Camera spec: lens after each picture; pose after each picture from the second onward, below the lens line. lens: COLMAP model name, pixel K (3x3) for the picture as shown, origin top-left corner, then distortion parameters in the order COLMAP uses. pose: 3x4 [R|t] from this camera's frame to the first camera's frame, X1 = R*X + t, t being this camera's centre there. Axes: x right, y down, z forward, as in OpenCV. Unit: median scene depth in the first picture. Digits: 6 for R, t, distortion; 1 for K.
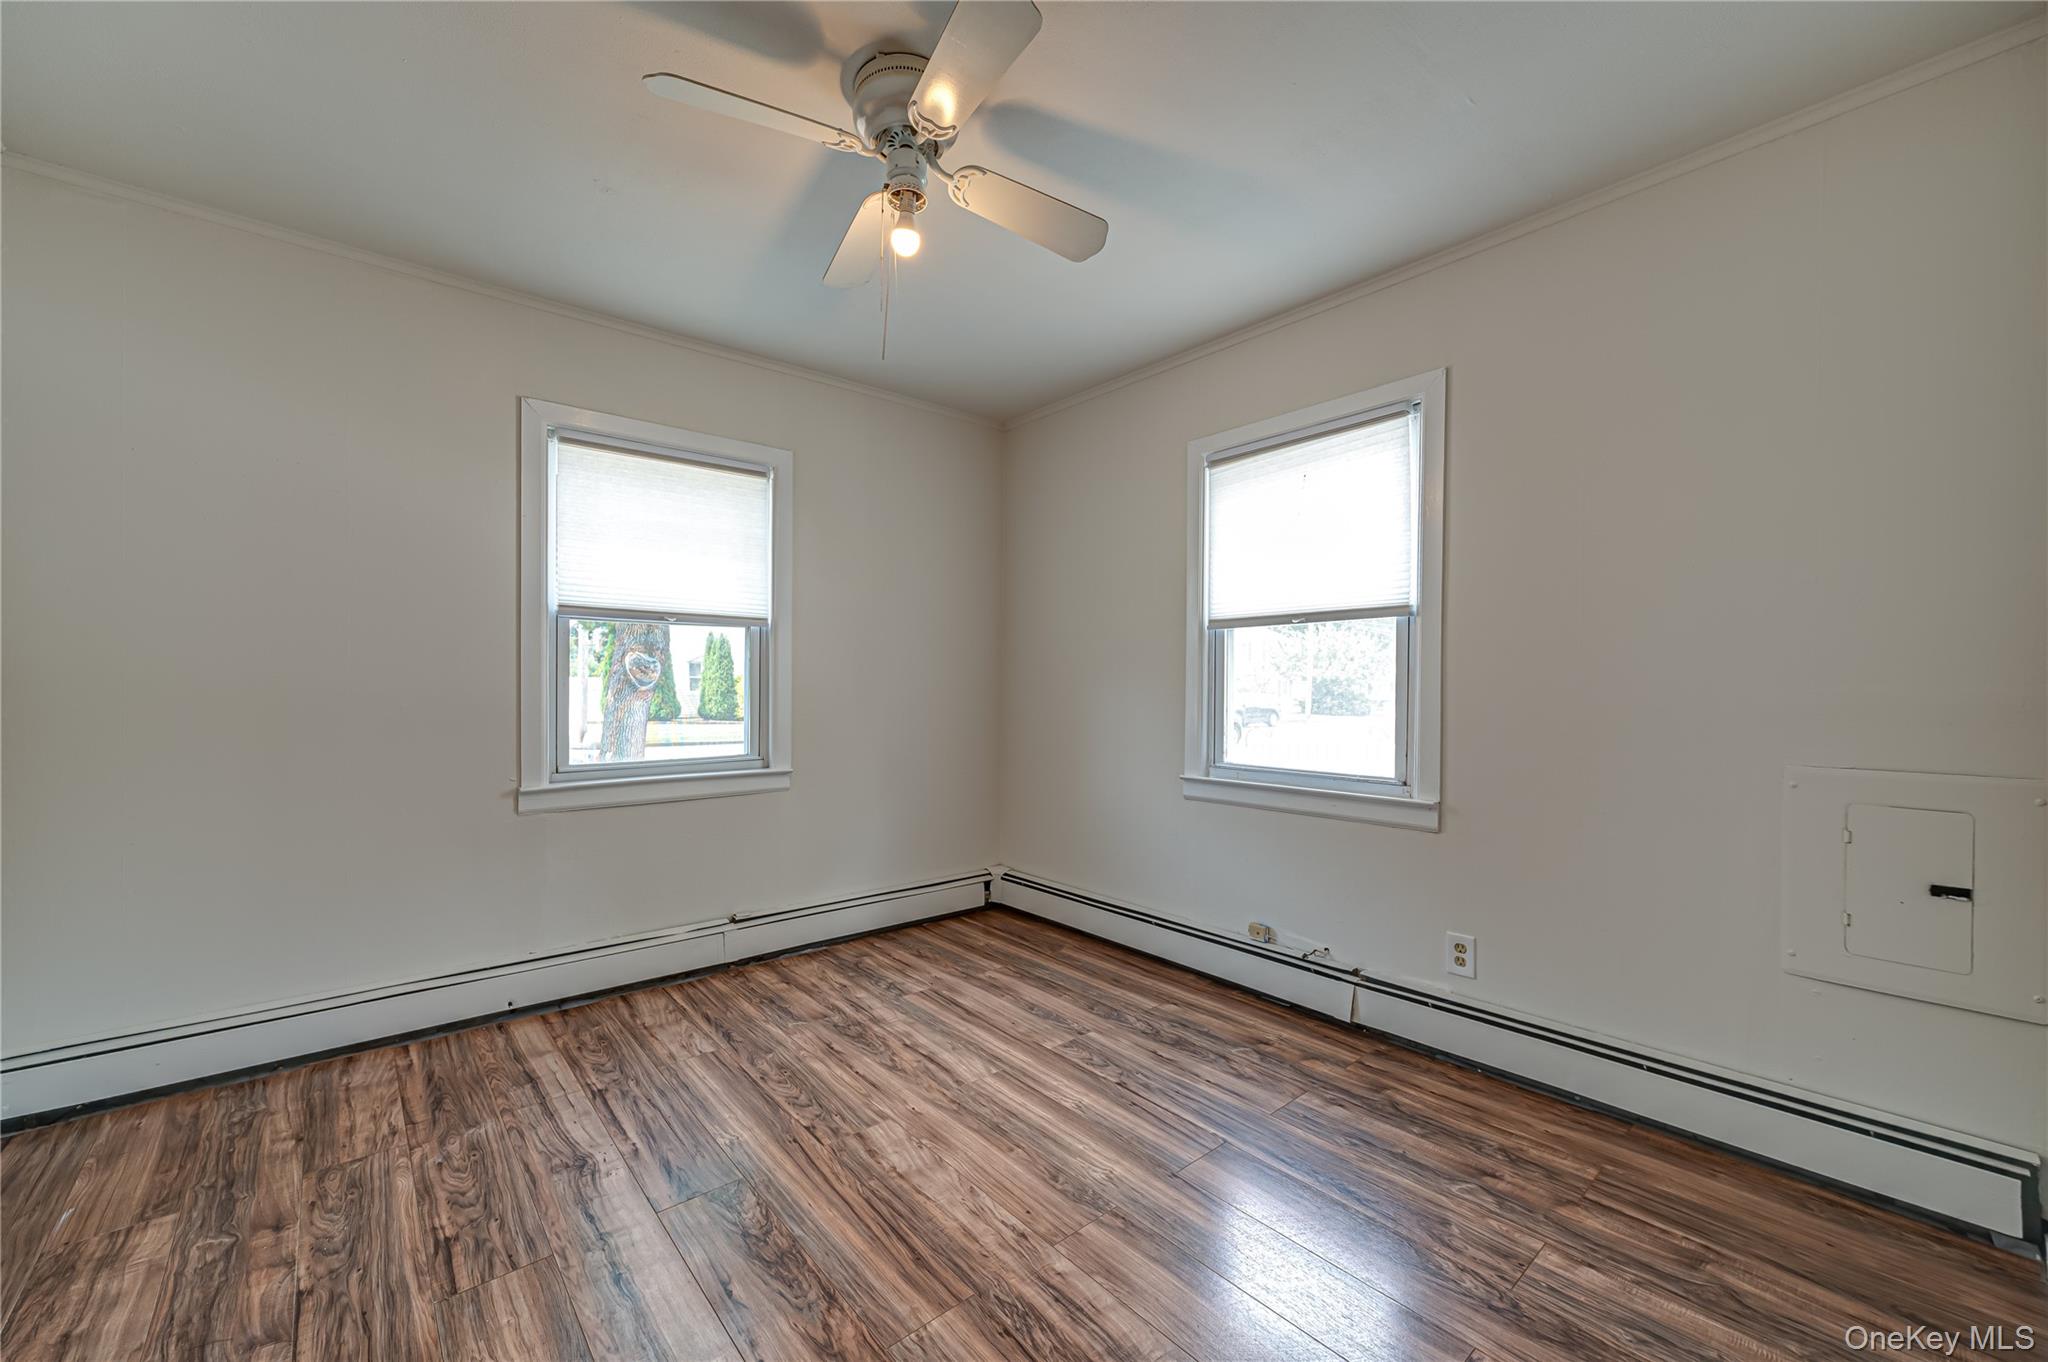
lens RADIAL K [[801.9, 0, 1038.9], [0, 801.9, 670.7], [0, 0, 1]] dist [0.002020, -0.001108]
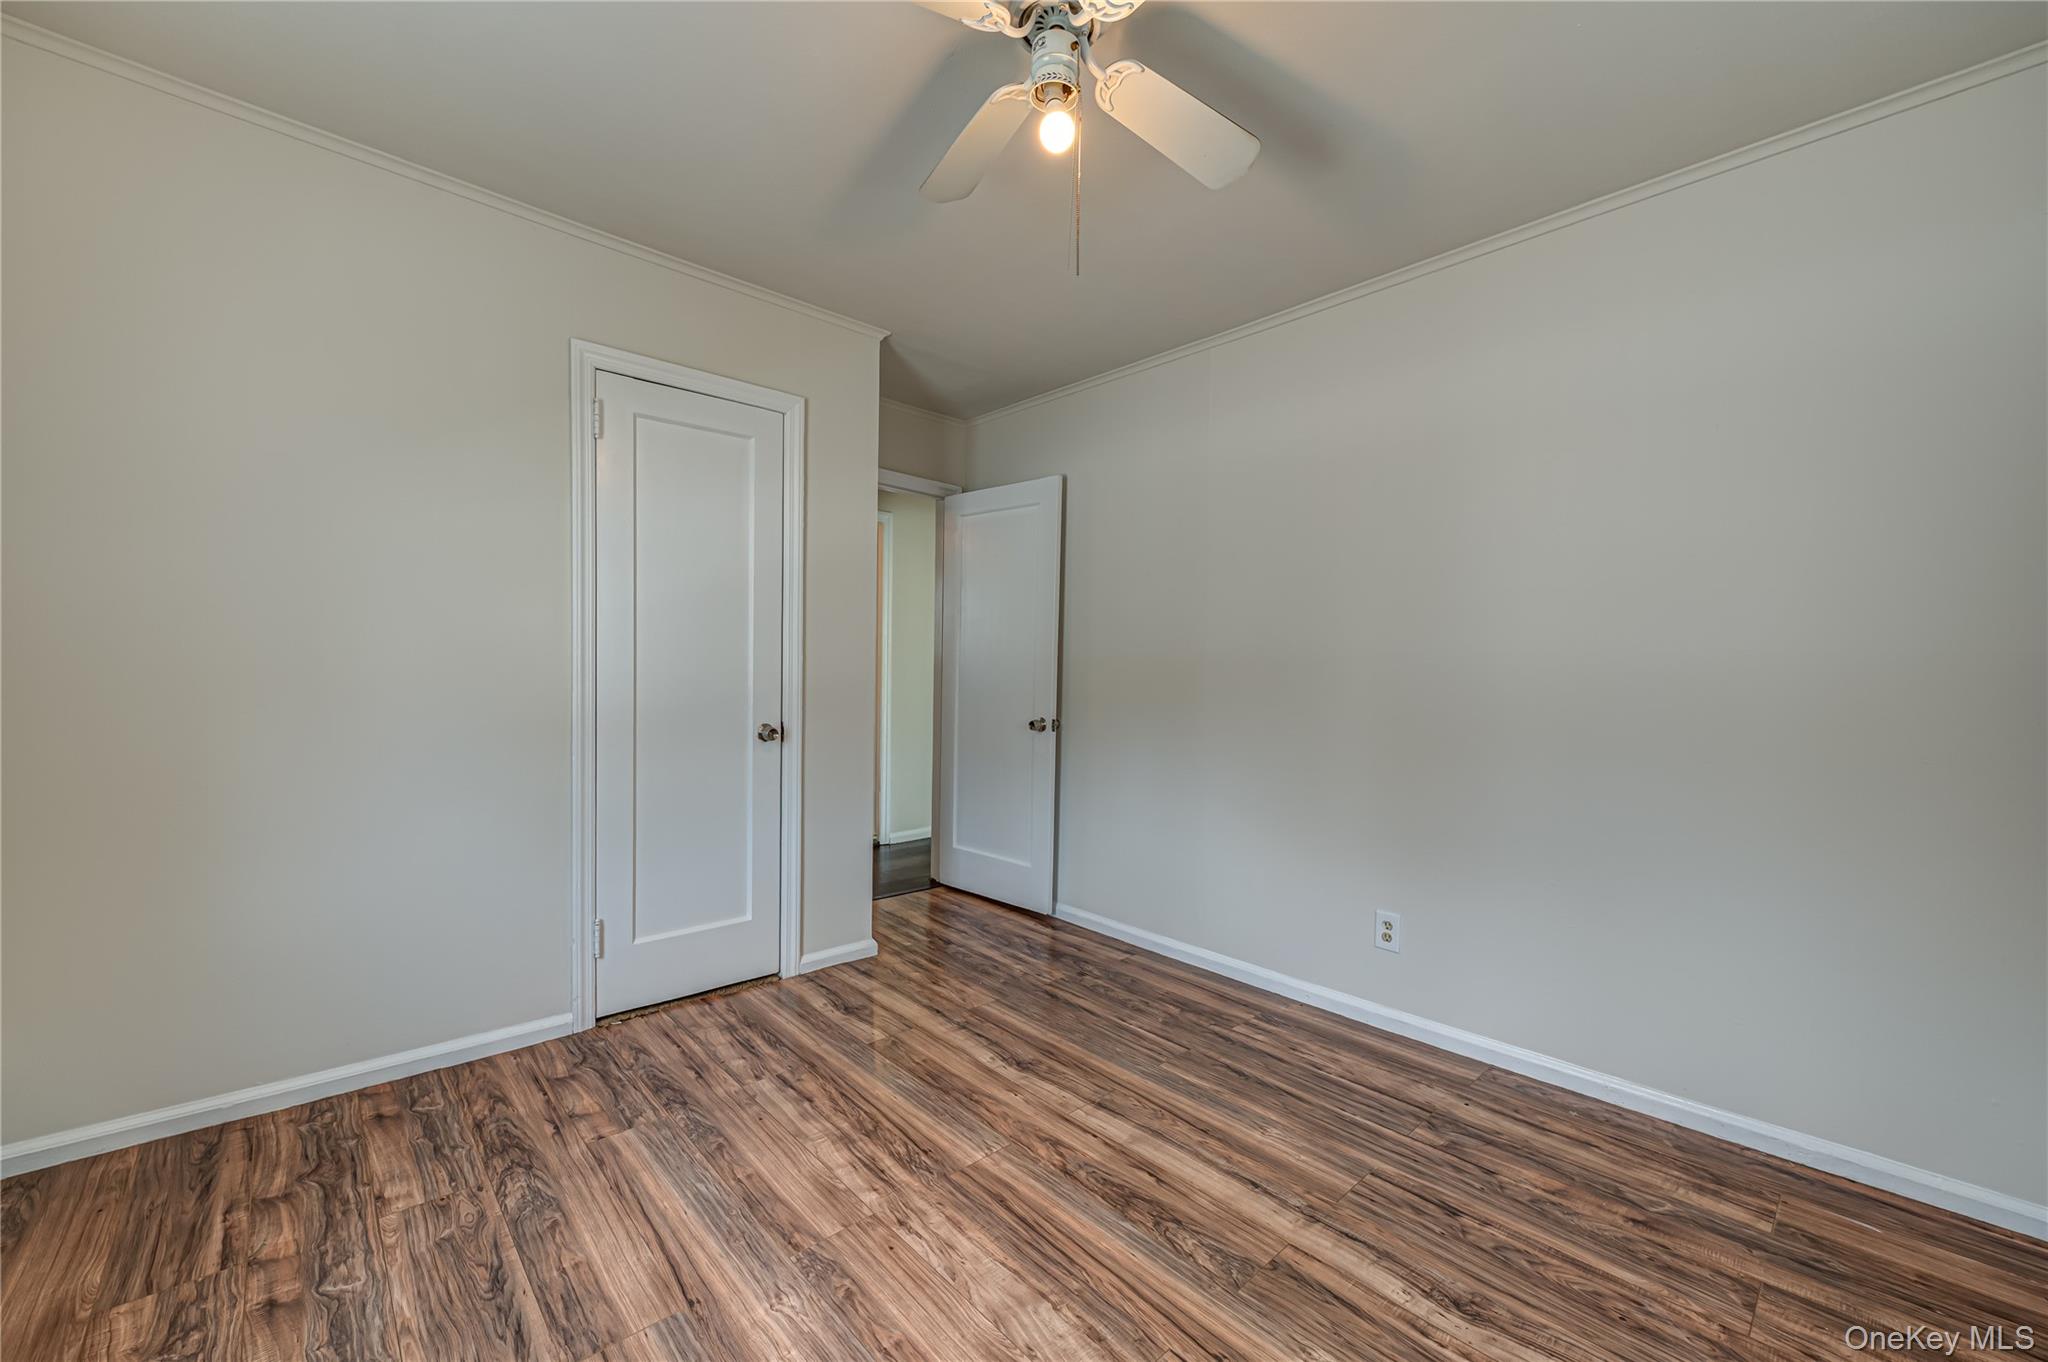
lens RADIAL K [[801.9, 0, 1024.2], [0, 801.9, 667.6], [0, 0, 1]] dist [0.002020, -0.001108]
pose [[-0.999658, -0.020659, -0.016040, -0.141772], [-0.020402, 0.999663, -0.016062, 0.025899], [0.016366, -0.015729, -0.999742, 2.002851]]
